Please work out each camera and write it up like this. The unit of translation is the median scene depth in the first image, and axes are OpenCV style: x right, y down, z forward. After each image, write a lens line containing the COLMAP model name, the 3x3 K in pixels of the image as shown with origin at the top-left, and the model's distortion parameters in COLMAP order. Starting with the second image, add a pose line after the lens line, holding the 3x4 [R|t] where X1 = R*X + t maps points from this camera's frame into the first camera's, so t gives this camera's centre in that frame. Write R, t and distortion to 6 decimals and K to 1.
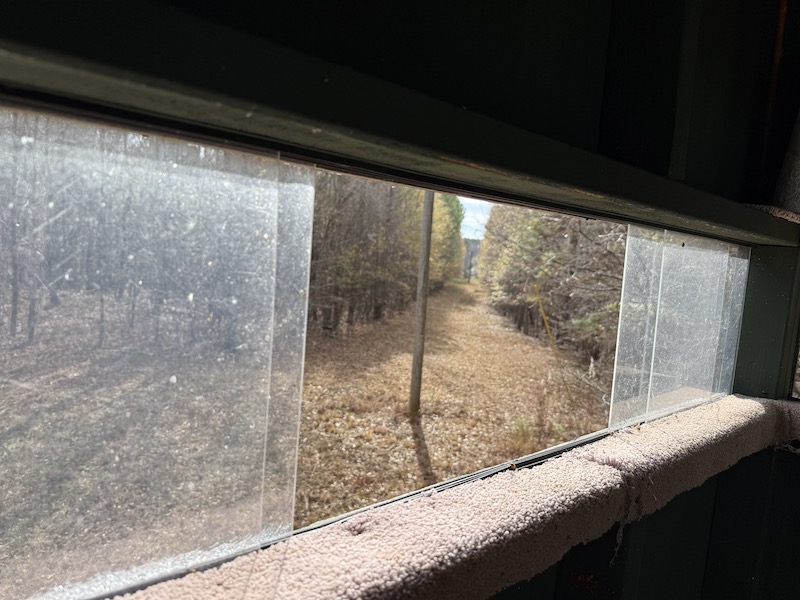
lens RADIAL K [[559.9, 0, 399.8], [0, 559.9, 299.6], [0, 0, 1]] dist [0.002323, 0.000156]
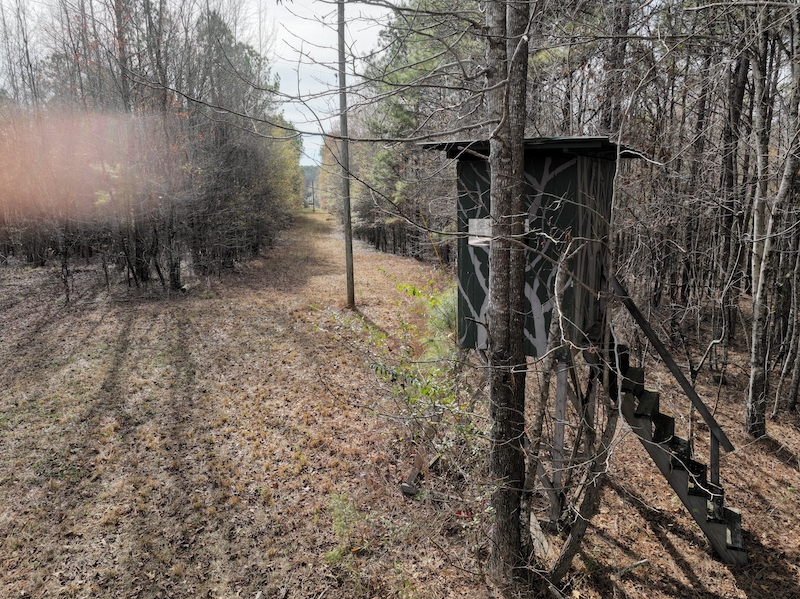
lens RADIAL K [[558.2, 0, 400.0], [0, 558.2, 299.4], [0, 0, 1]] dist [0.000522, 0.000036]
pose [[0.954093, -0.144355, 0.262428, -0.056600], [0.109606, 0.983690, 0.142617, -0.003186], [-0.278735, -0.107306, 0.954354, -0.109382]]
